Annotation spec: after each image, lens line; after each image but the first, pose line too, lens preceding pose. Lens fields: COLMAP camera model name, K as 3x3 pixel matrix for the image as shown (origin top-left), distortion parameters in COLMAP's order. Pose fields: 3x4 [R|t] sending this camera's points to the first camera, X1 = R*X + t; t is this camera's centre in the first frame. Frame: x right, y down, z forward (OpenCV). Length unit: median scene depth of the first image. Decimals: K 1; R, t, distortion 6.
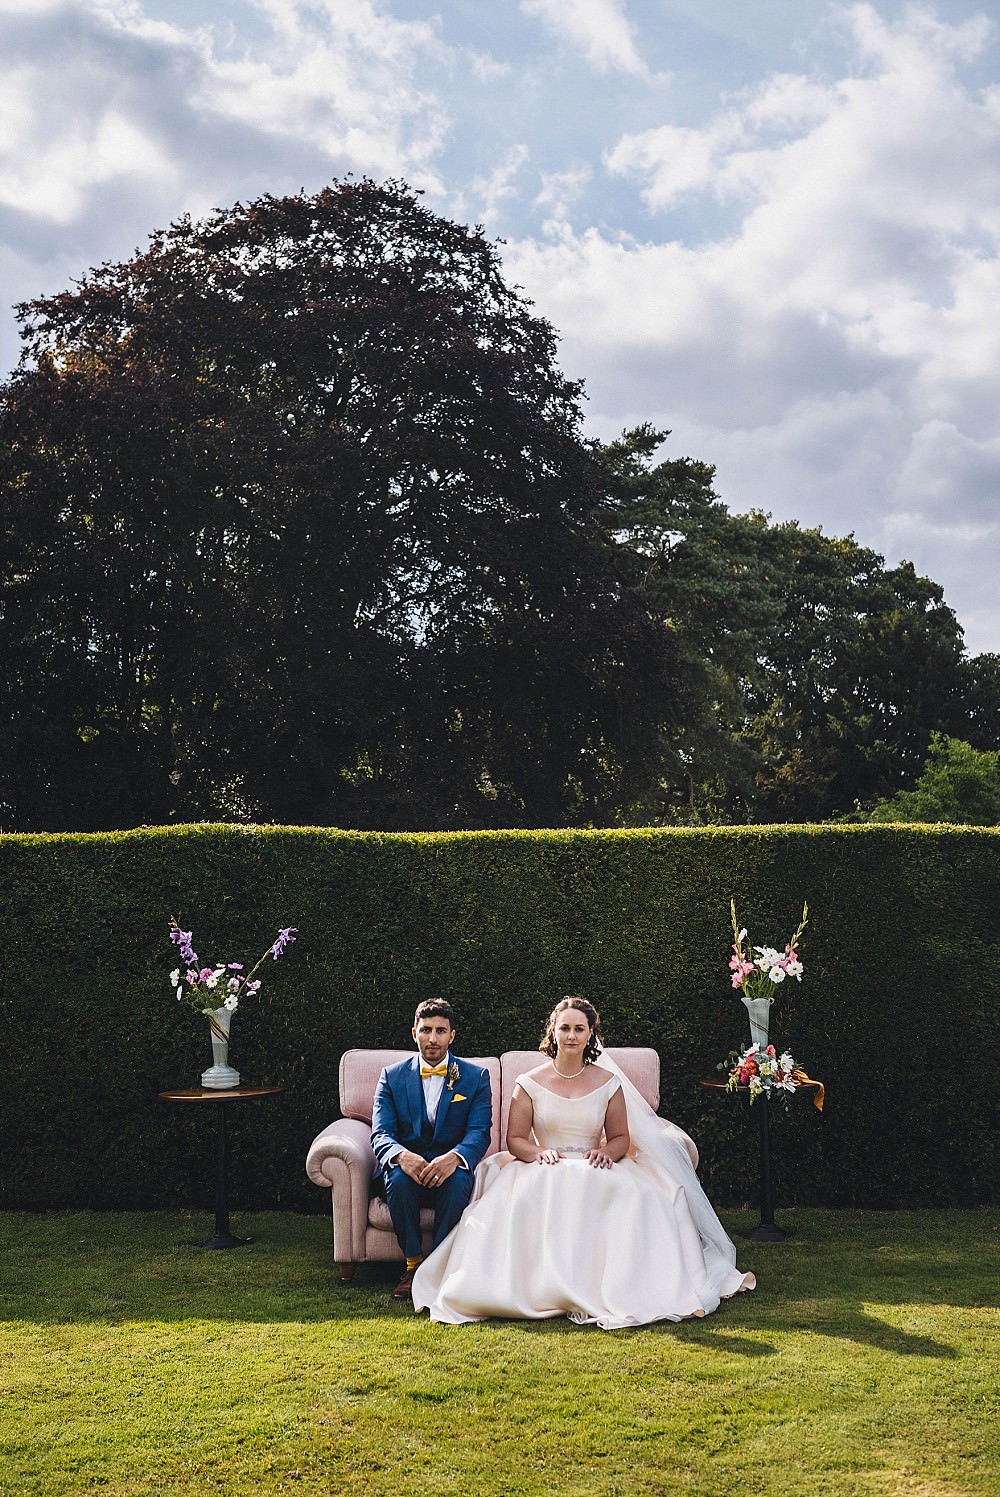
lens RADIAL K [[1545.1, 0, 469.2], [0, 1545.1, 713.9], [0, 0, 1]] dist [-0.004629, -0.002056]
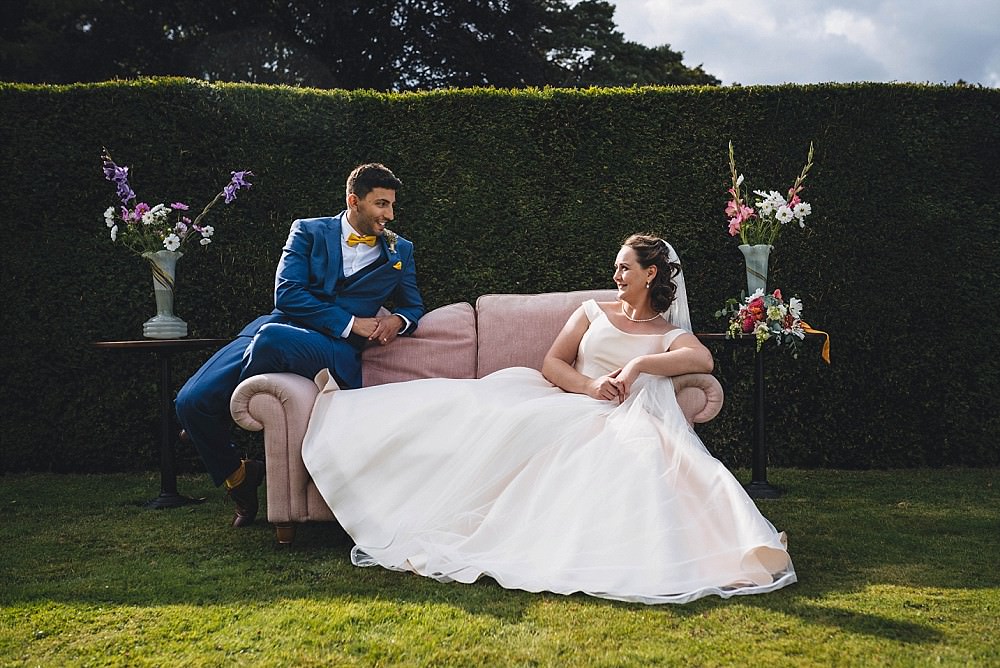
lens RADIAL K [[1032.1, 0, 499.5], [0, 1032.1, 361.6], [0, 0, 1]] dist [-0.004629, -0.002056]
pose [[0.998670, 0.002470, 0.051495, 0.002739], [-0.012007, 0.982527, 0.185732, 0.135087], [-0.050136, -0.186104, 0.981250, 0.379699]]
